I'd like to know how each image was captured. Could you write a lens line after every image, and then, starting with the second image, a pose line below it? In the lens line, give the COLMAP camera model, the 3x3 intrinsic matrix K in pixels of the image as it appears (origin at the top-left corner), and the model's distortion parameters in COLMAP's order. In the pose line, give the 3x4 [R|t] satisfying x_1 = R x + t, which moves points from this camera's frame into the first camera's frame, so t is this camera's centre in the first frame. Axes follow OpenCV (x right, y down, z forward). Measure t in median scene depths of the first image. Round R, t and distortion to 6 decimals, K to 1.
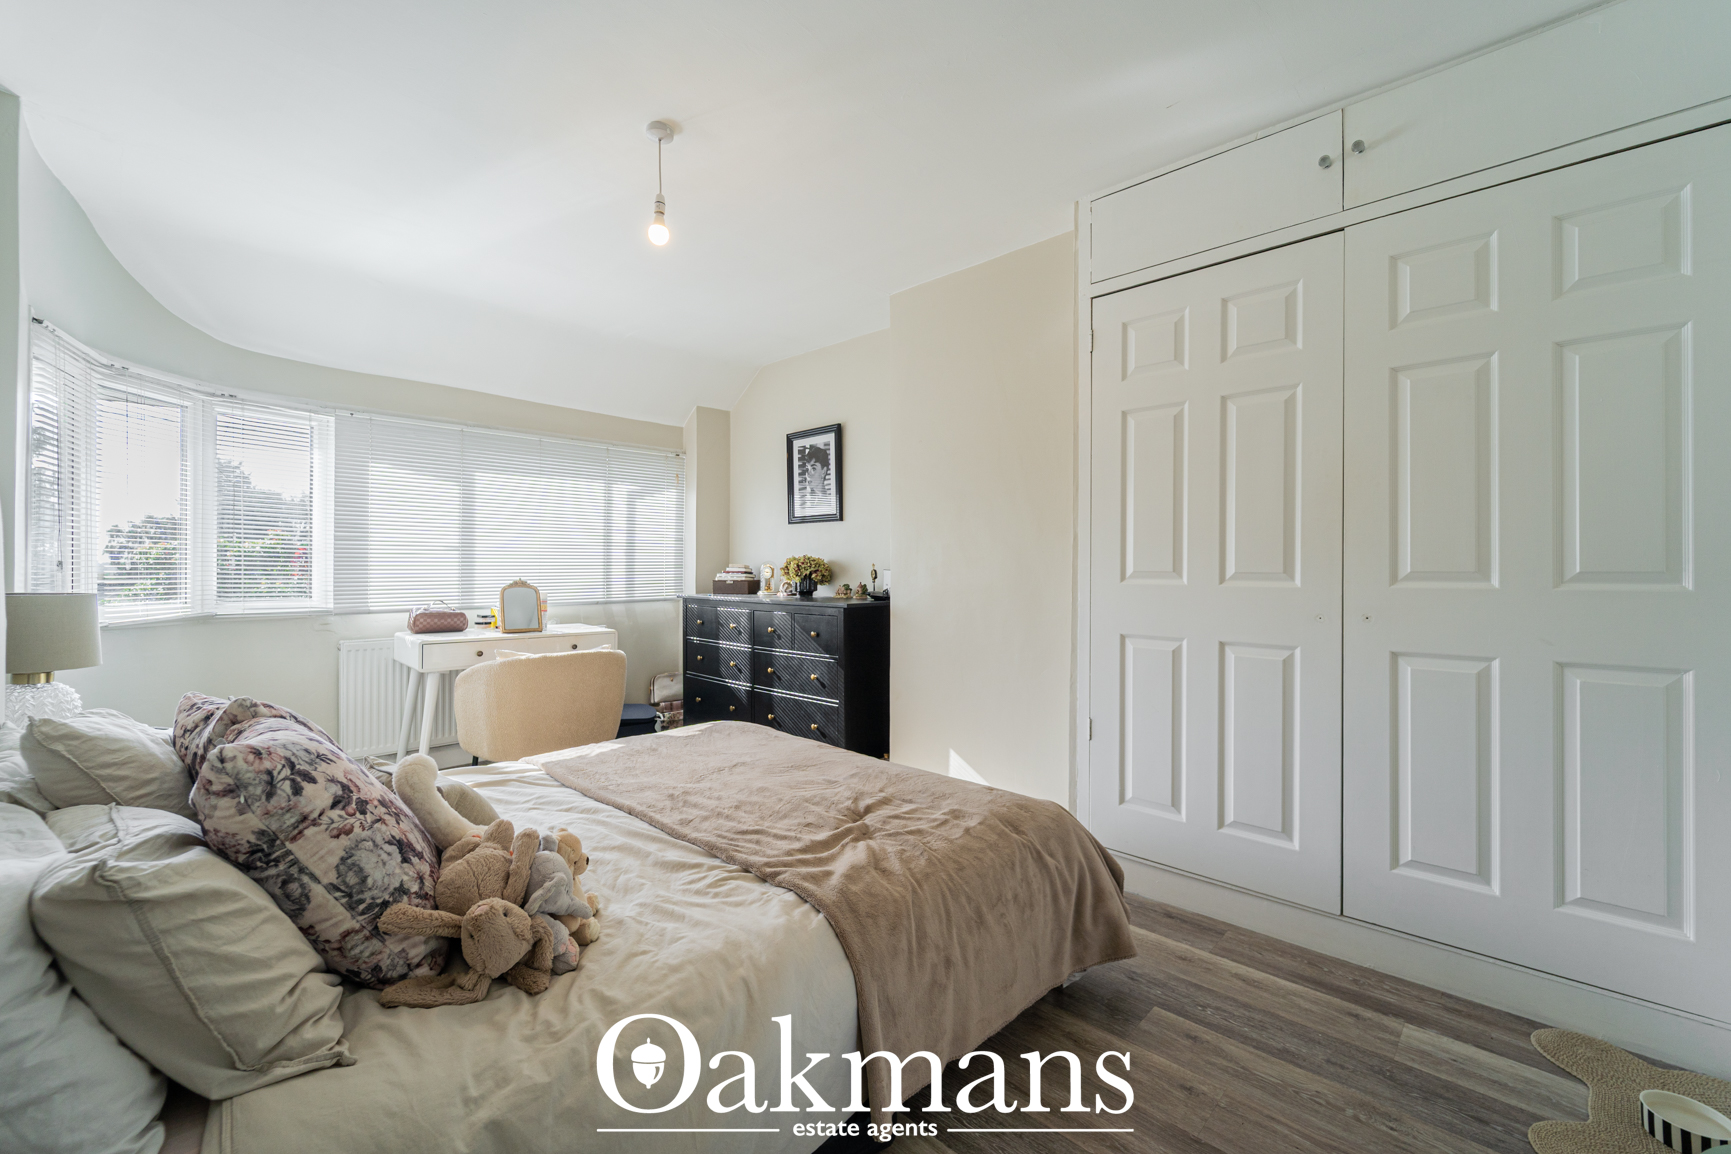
lens RADIAL K [[710.4, 0, 859.0], [0, 710.4, 569.1], [0, 0, 1]] dist [-0.001837, -0.000981]
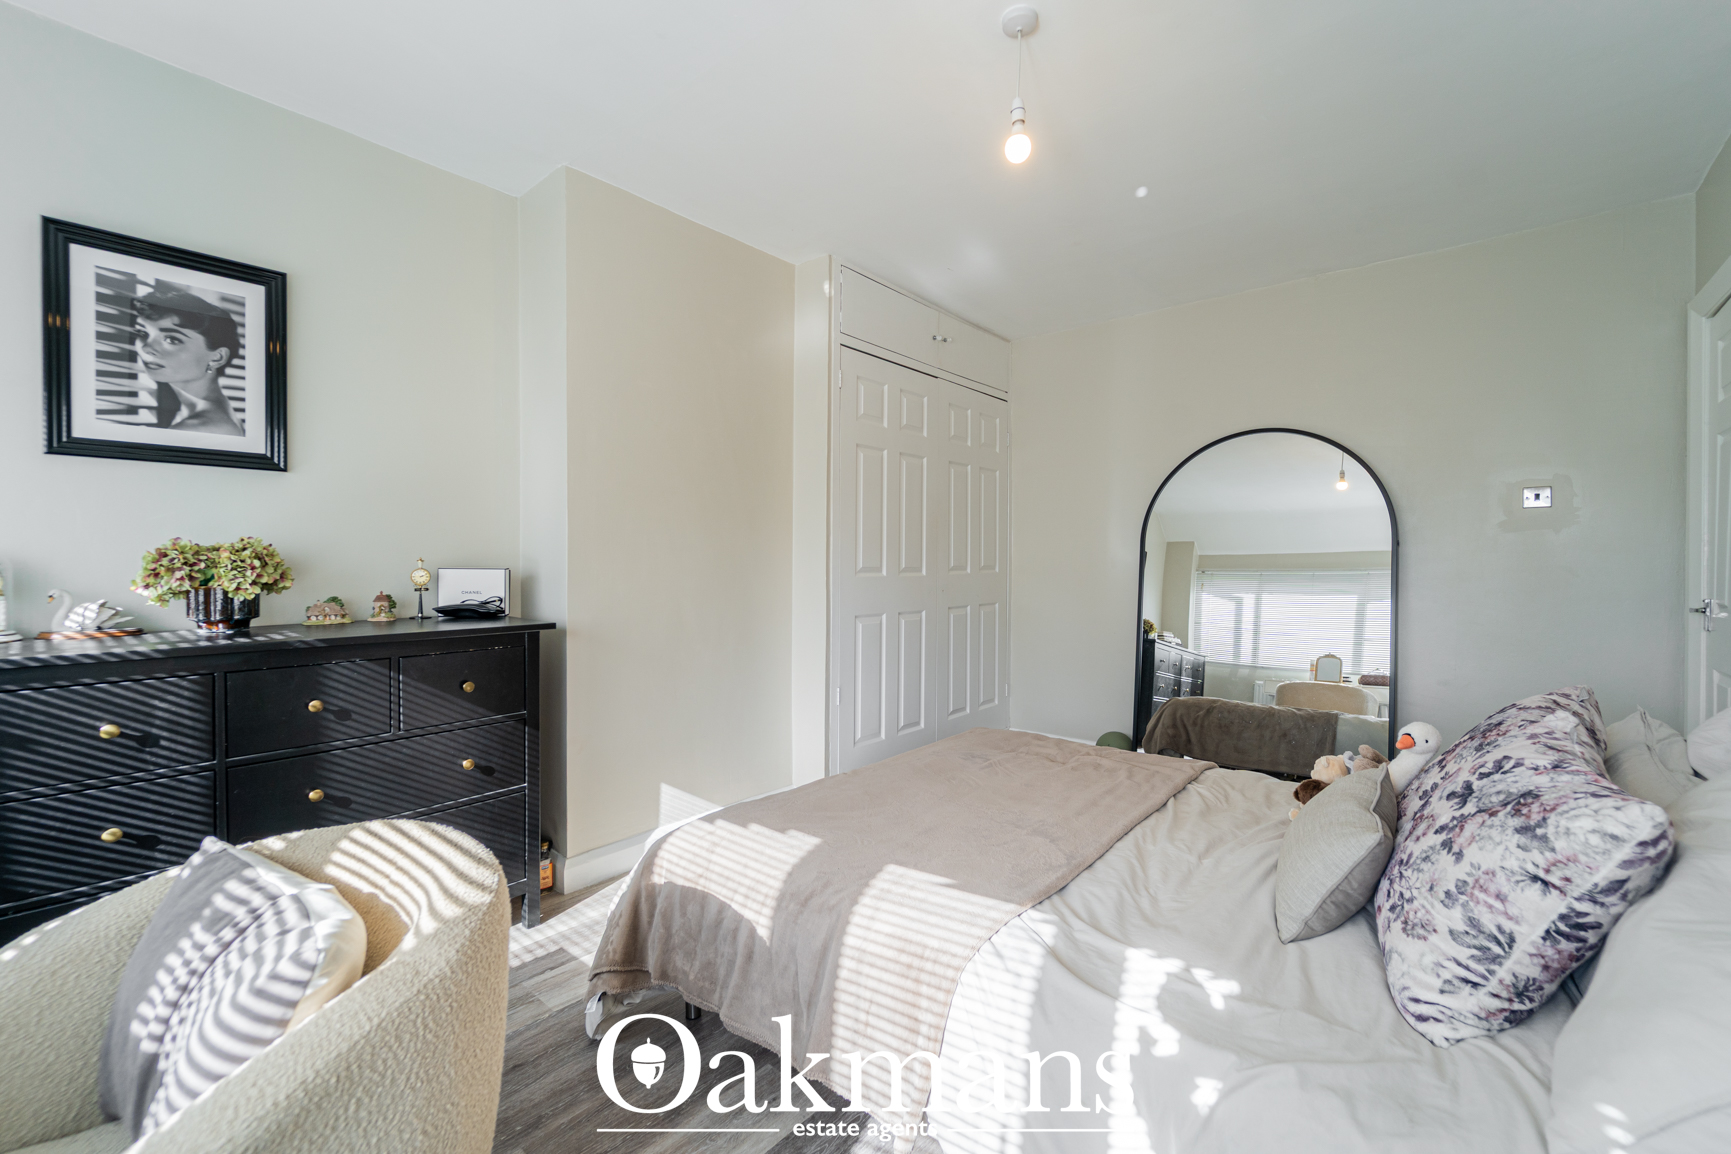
lens RADIAL K [[710.4, 0, 859.0], [0, 710.4, 569.1], [0, 0, 1]] dist [-0.001837, -0.000981]
pose [[-0.064127, -0.015561, 0.997820, -0.543469], [-0.001875, 0.999879, 0.015473, -0.007859], [-0.997940, -0.000878, -0.064149, 0.625009]]
